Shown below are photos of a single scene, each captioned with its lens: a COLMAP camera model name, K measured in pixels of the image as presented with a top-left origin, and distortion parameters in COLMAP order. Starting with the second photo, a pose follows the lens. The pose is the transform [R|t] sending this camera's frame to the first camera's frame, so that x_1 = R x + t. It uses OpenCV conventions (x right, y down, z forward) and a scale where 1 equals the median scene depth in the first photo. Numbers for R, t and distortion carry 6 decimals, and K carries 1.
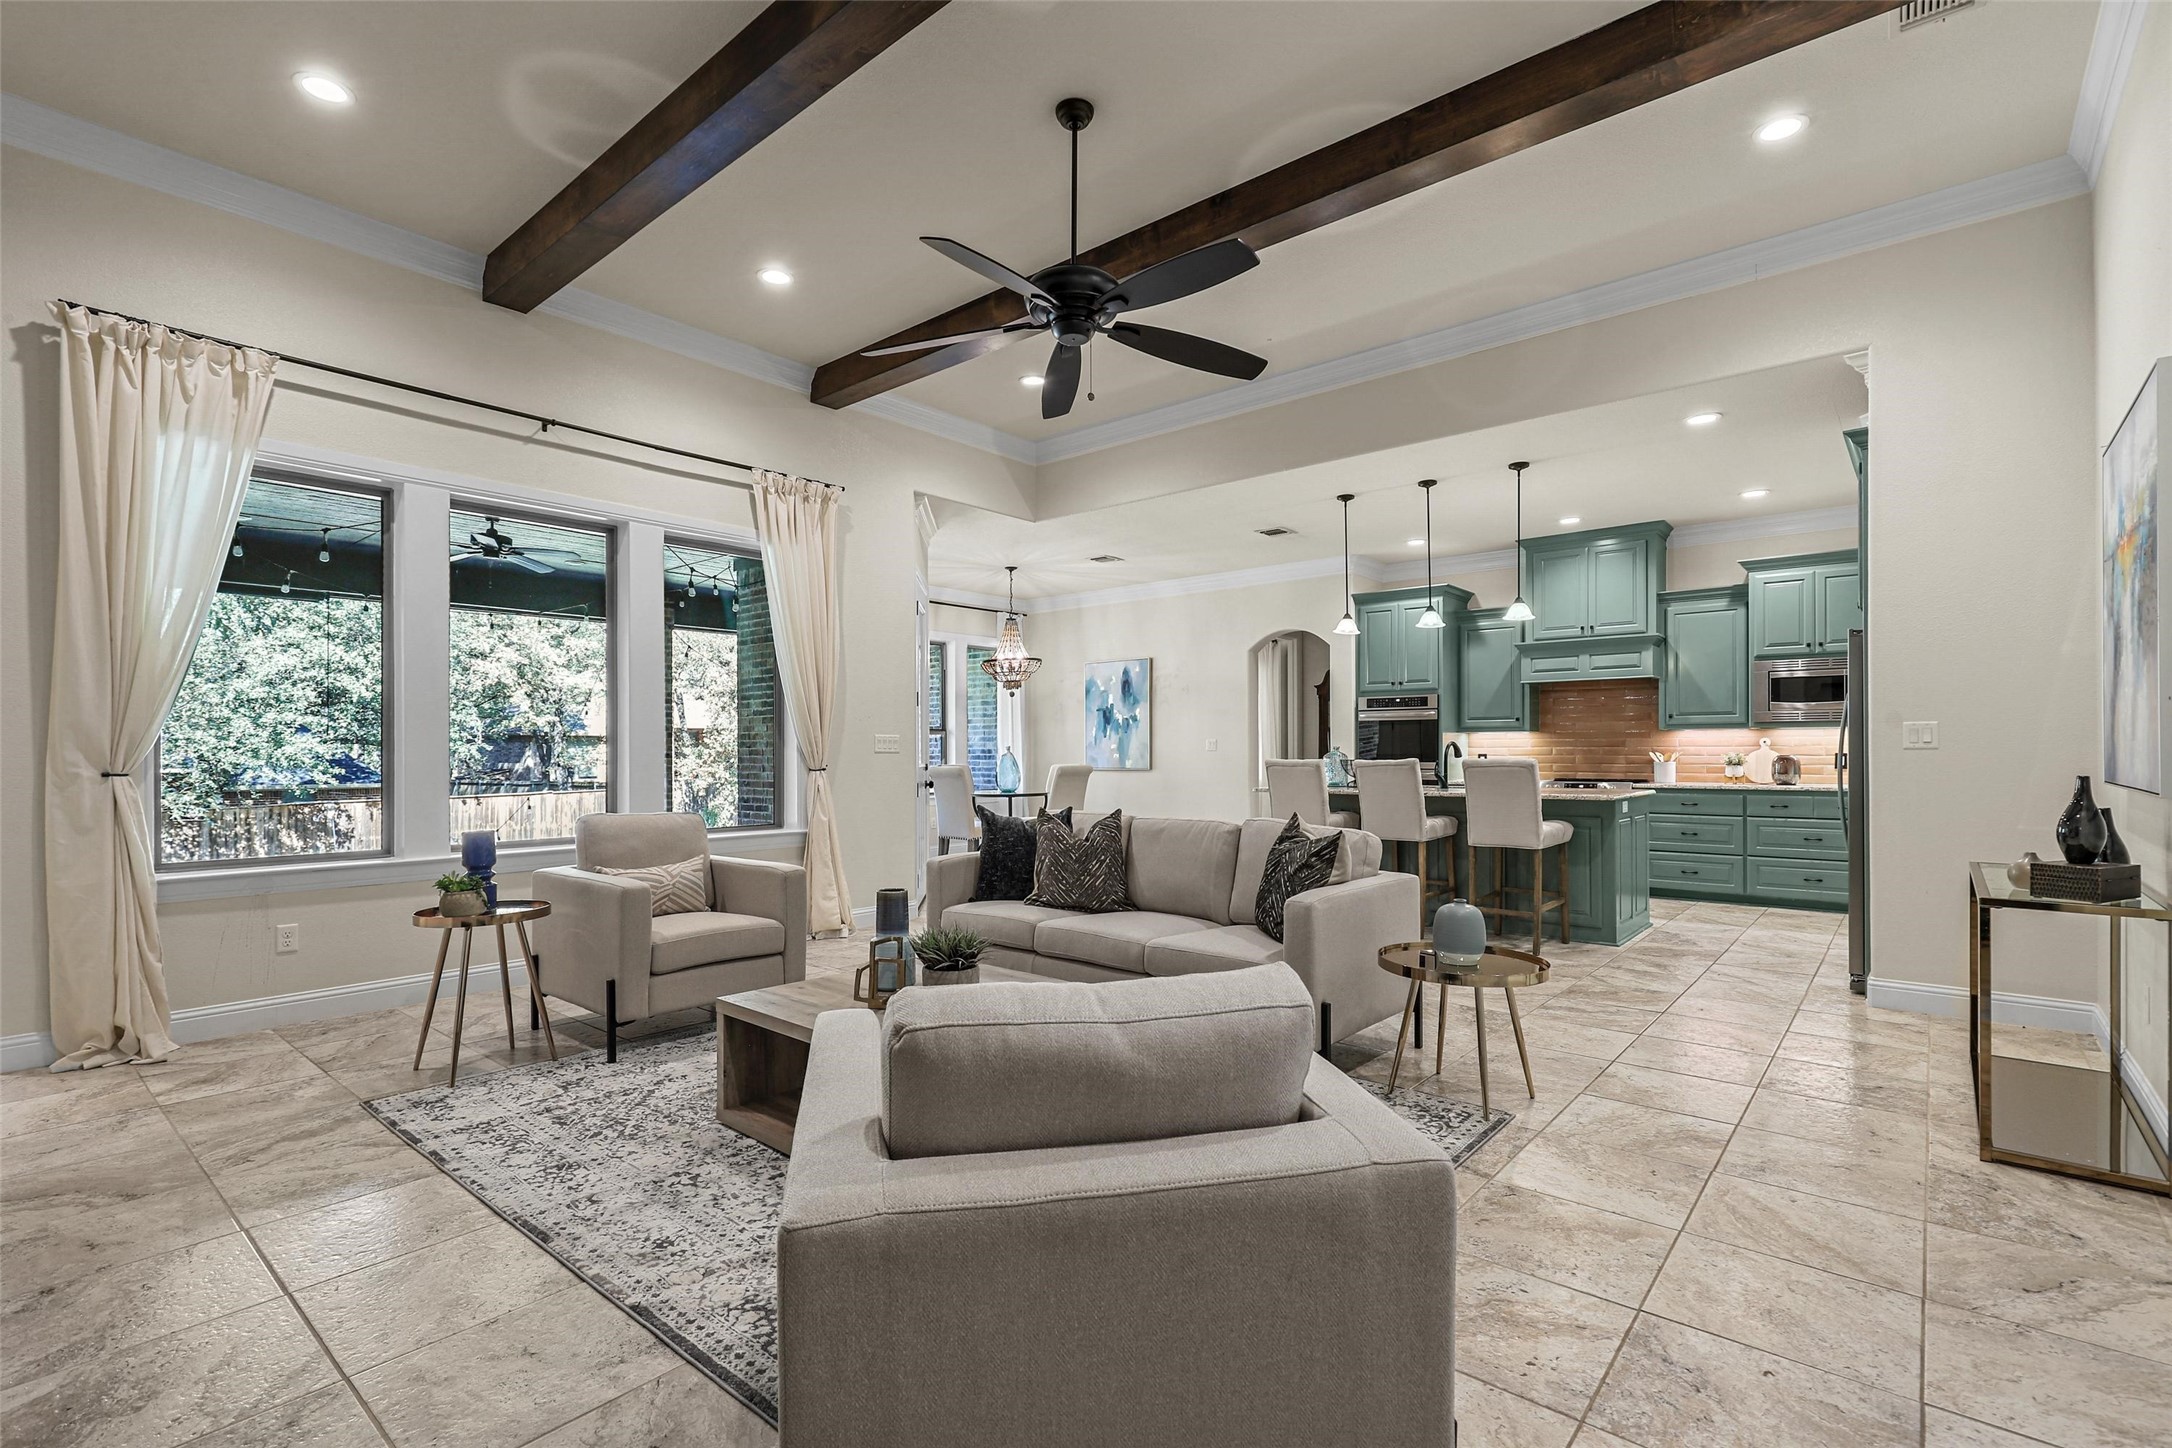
lens RADIAL K [[996.8, 0, 1081.1], [0, 996.8, 749.9], [0, 0, 1]] dist [0.000700, 0.000313]
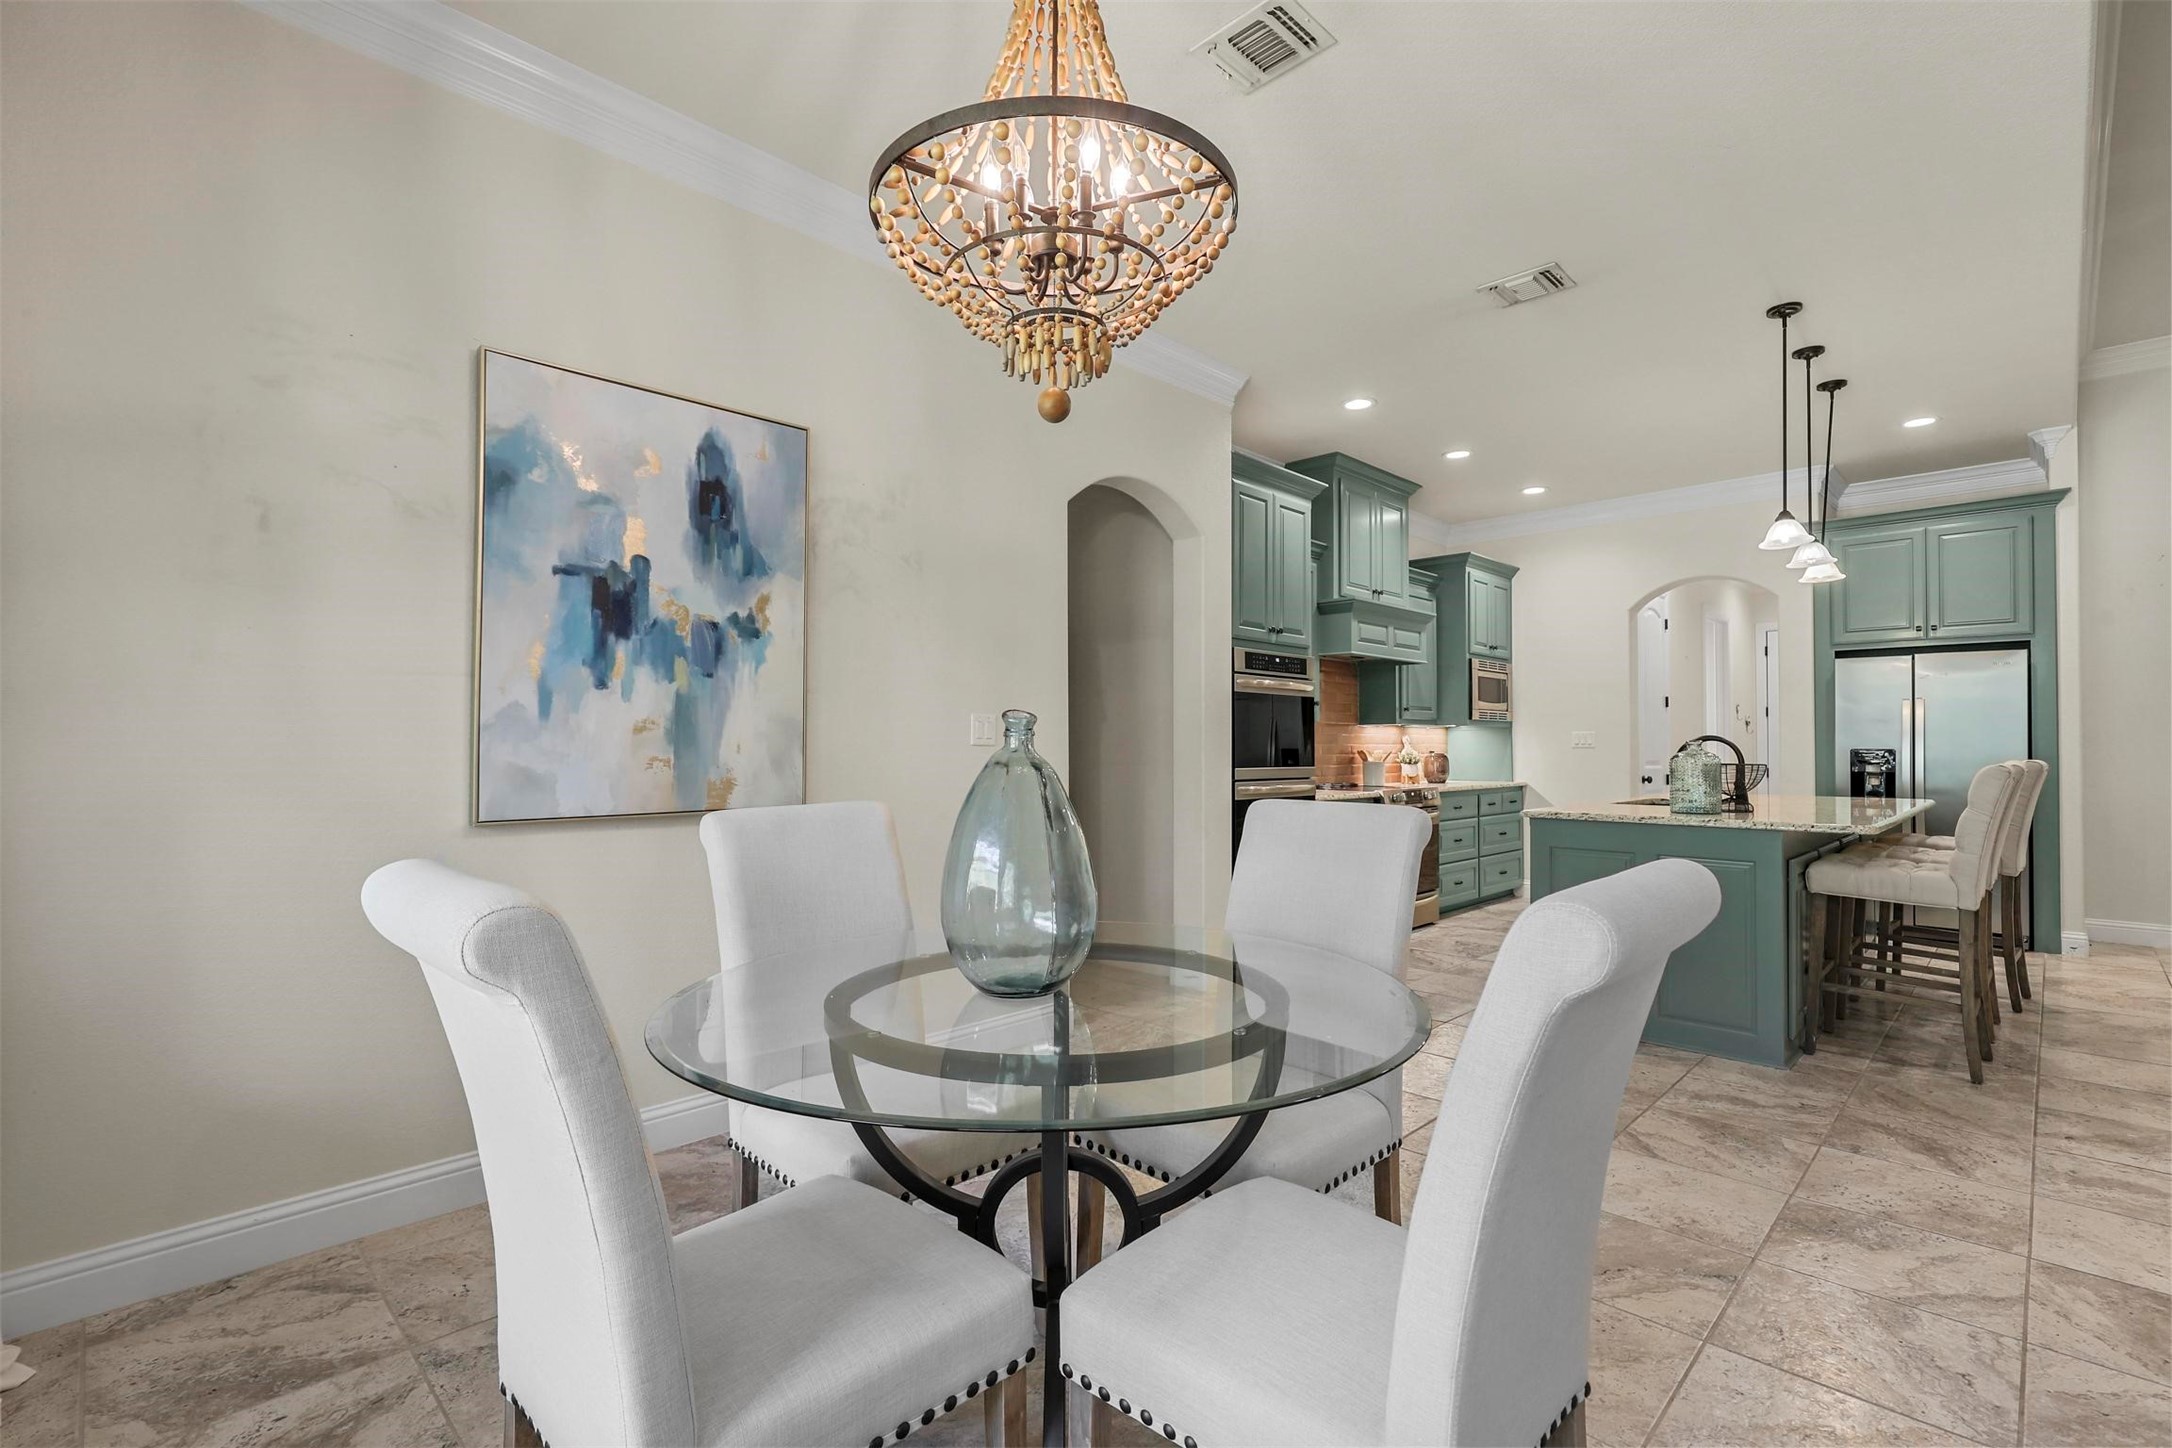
lens RADIAL K [[985.4, 0, 1086.7], [0, 985.4, 727.9], [0, 0, 1]] dist [-0.000916, -0.000077]
pose [[0.069594, 0.021428, 0.997345, -0.279578], [-0.005144, 0.999764, -0.021122, 0.002260], [-0.997562, -0.003660, 0.069688, 1.165532]]
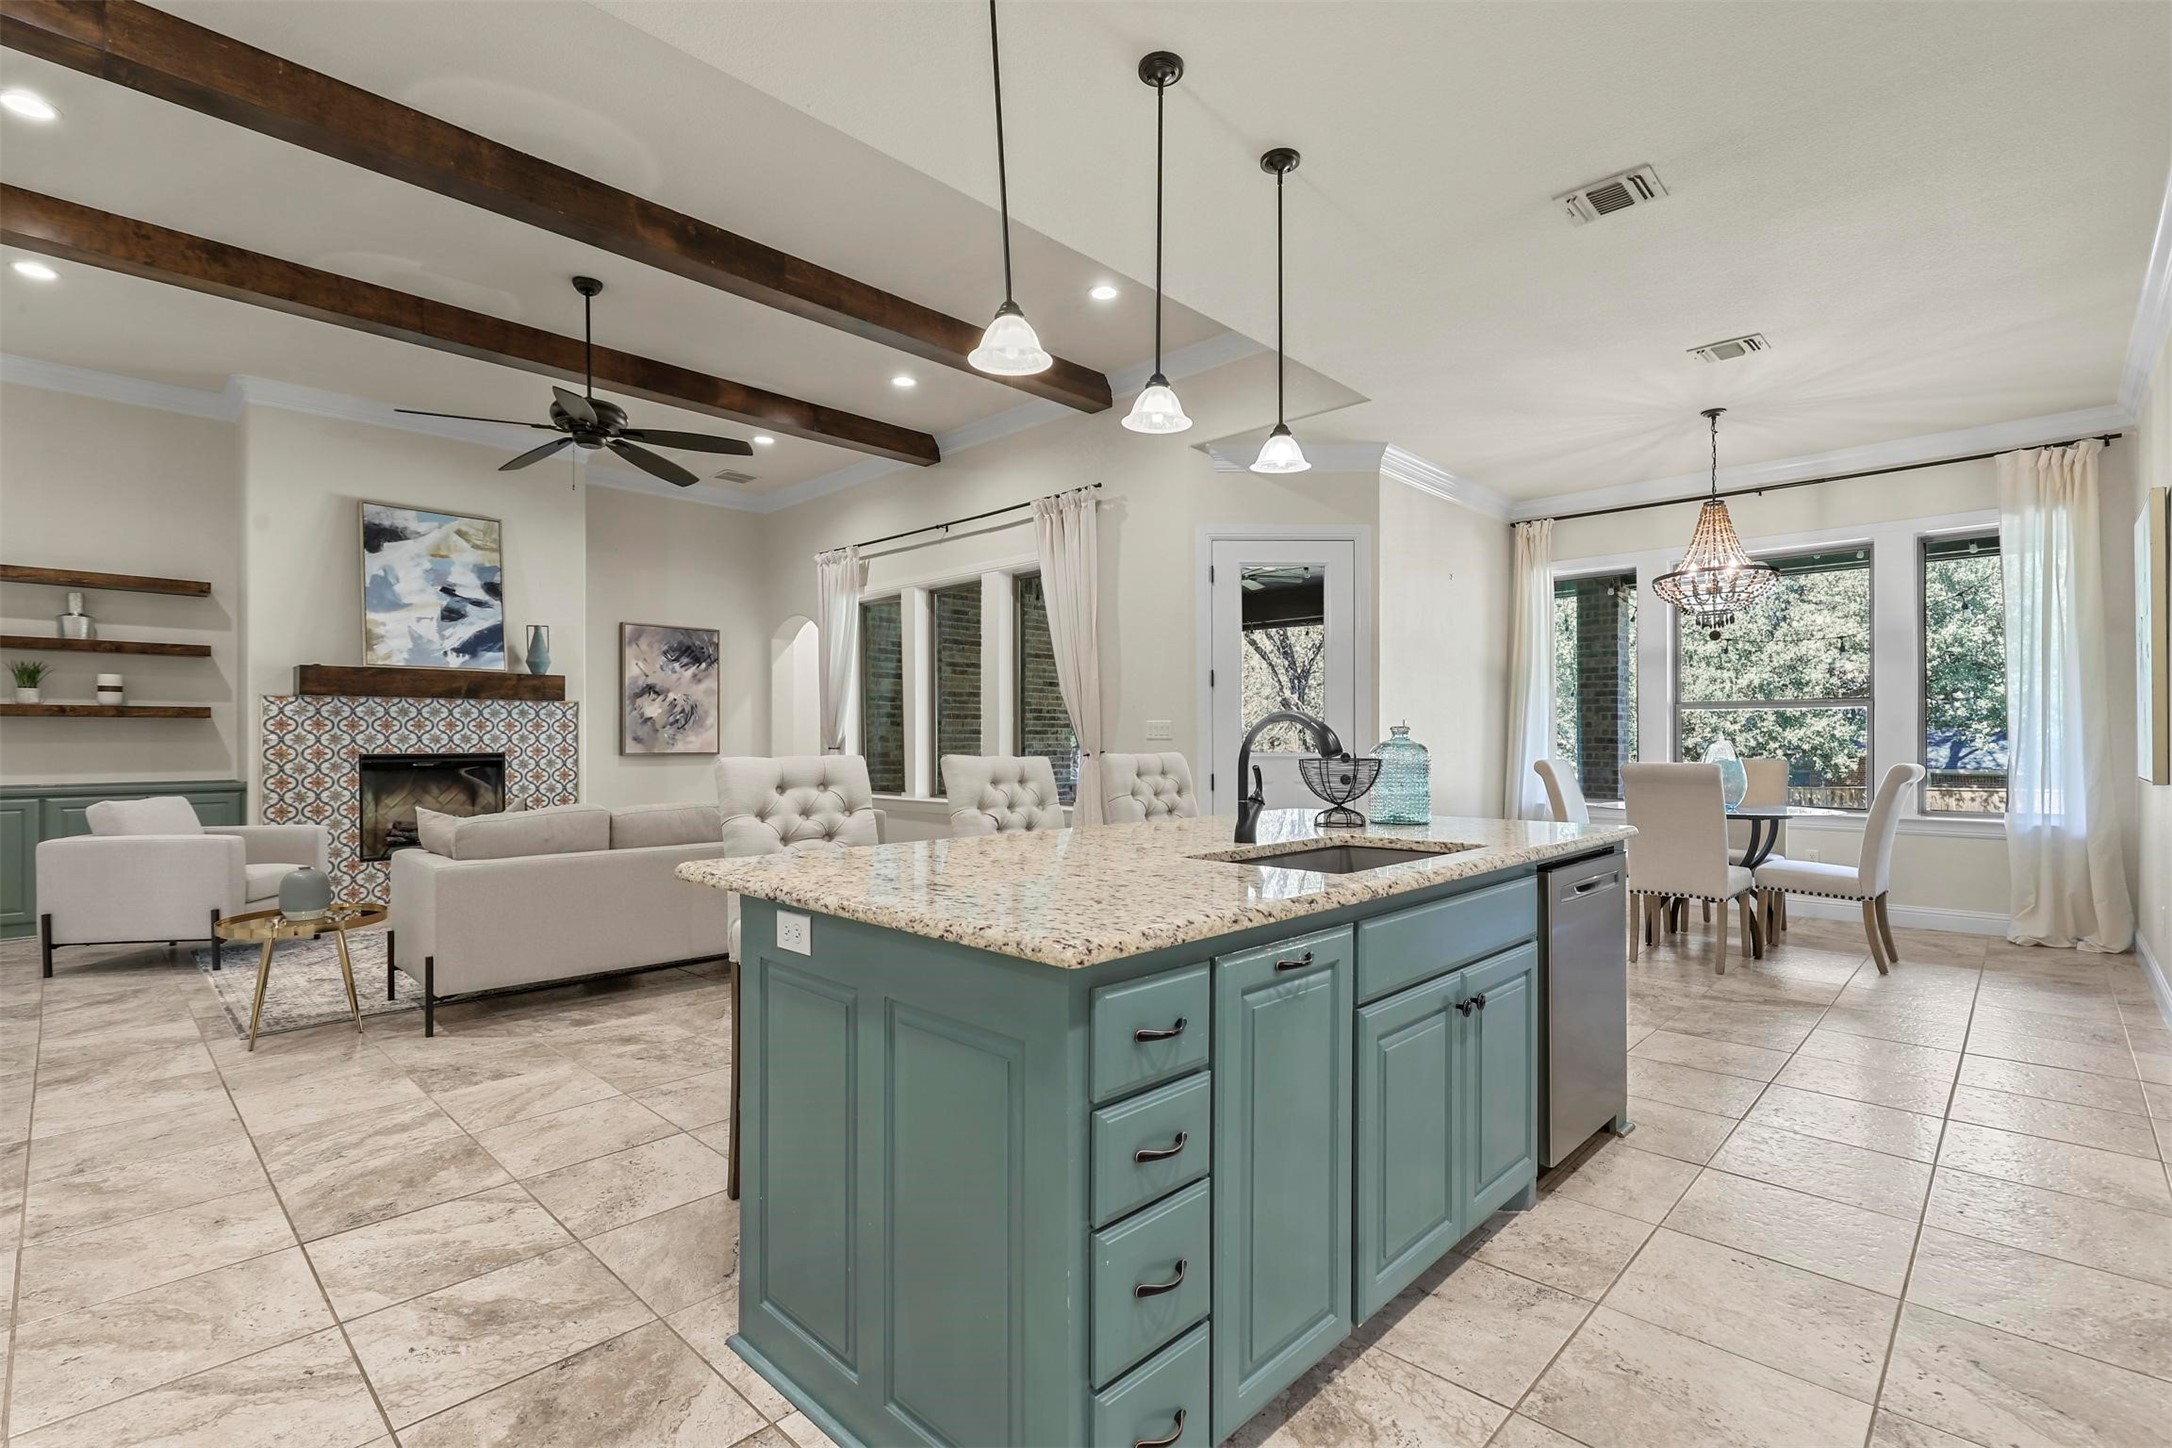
lens RADIAL K [[990.6, 0, 1088.6], [0, 990.6, 736.4], [0, 0, 1]] dist [-0.000341, 0.000231]
pose [[-0.059882, 0.000713, -0.998205, 0.604912], [0.004662, 0.999989, 0.000434, -0.000783], [0.998195, -0.004628, -0.059885, 0.805386]]
